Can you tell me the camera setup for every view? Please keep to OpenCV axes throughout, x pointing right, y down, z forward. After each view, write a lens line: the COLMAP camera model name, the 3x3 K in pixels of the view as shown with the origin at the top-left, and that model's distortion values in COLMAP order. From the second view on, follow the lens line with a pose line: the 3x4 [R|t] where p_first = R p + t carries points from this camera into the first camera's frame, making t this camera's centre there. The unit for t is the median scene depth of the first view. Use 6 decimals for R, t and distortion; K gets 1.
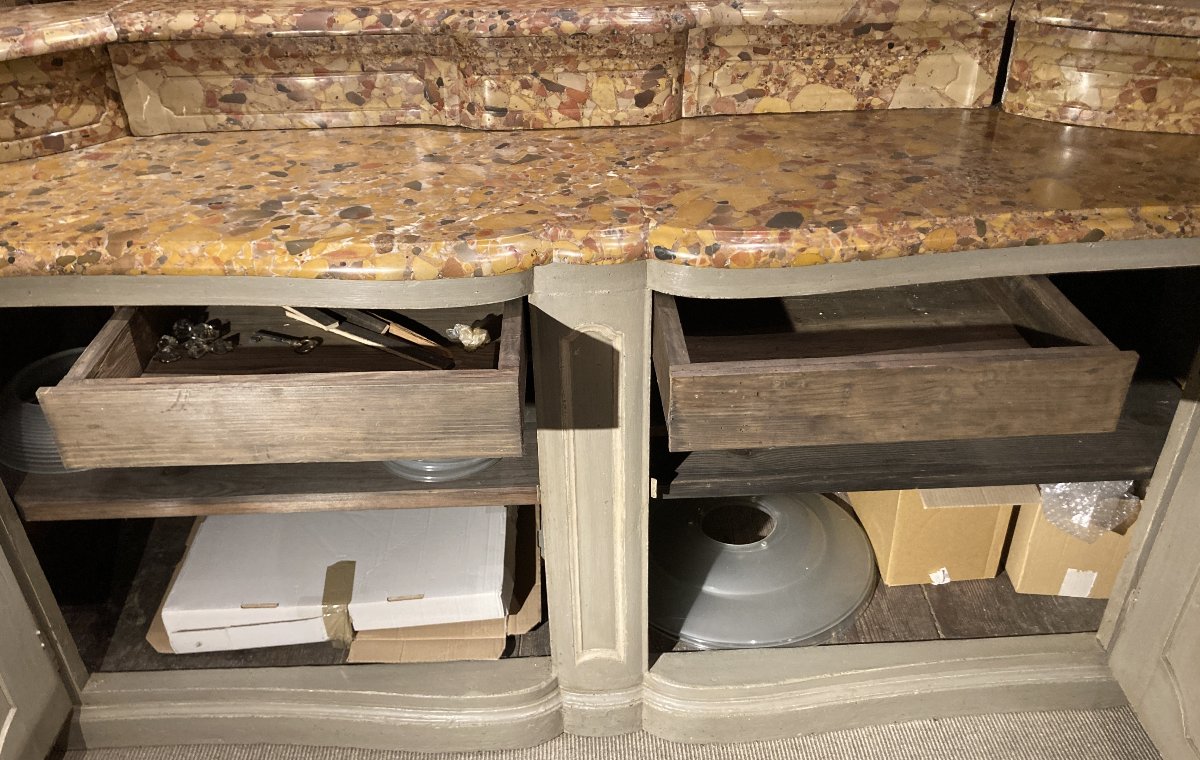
lens RADIAL K [[974.1, 0, 585.7], [0, 974.1, 378.6], [0, 0, 1]] dist [0.004815, 0.002565]
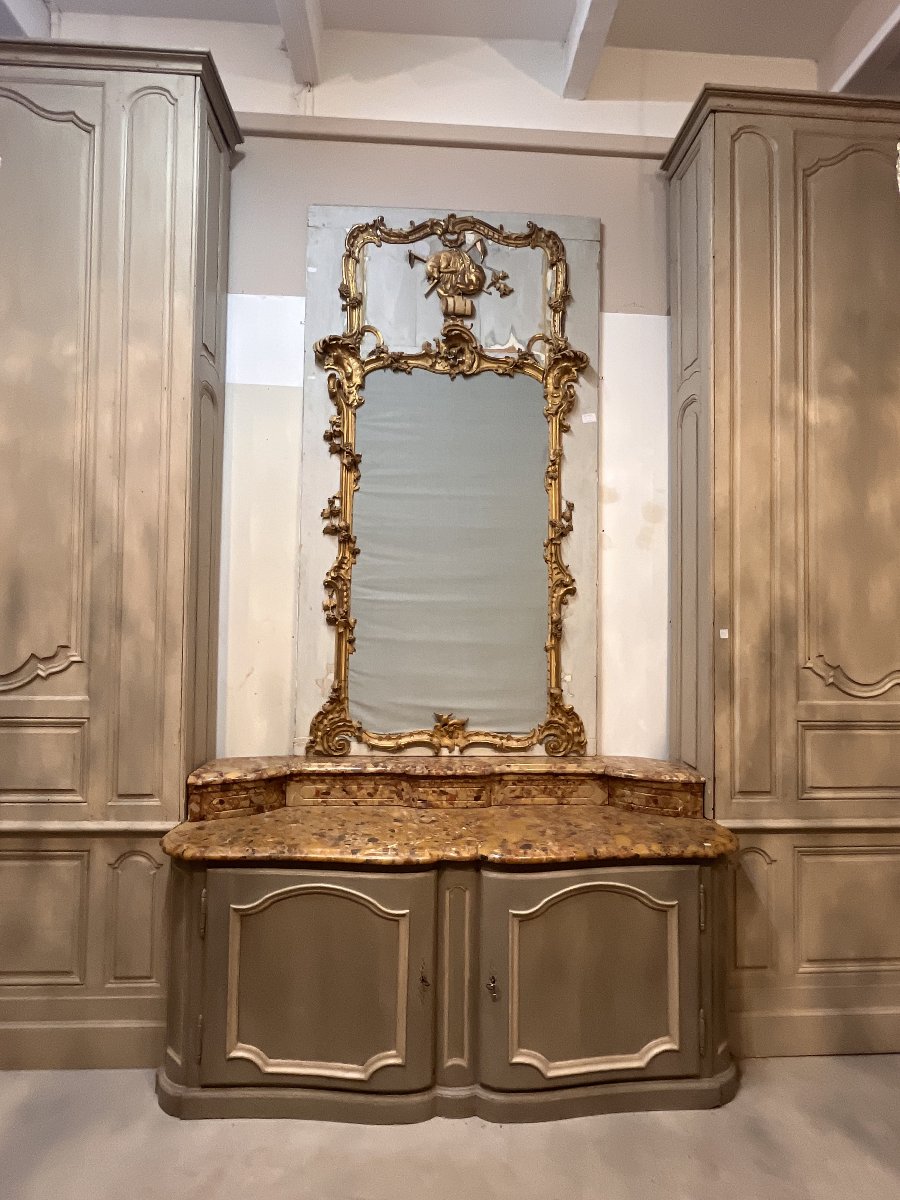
lens RADIAL K [[608.6, 0, 450.0], [0, 608.6, 600.0], [0, 0, 1]] dist [0.000480, -0.000526]
pose [[0.999510, 0.030483, 0.007166, -0.044996], [-0.021845, 0.842723, -0.537903, 0.171713], [-0.022436, 0.537483, 0.842976, -0.790168]]
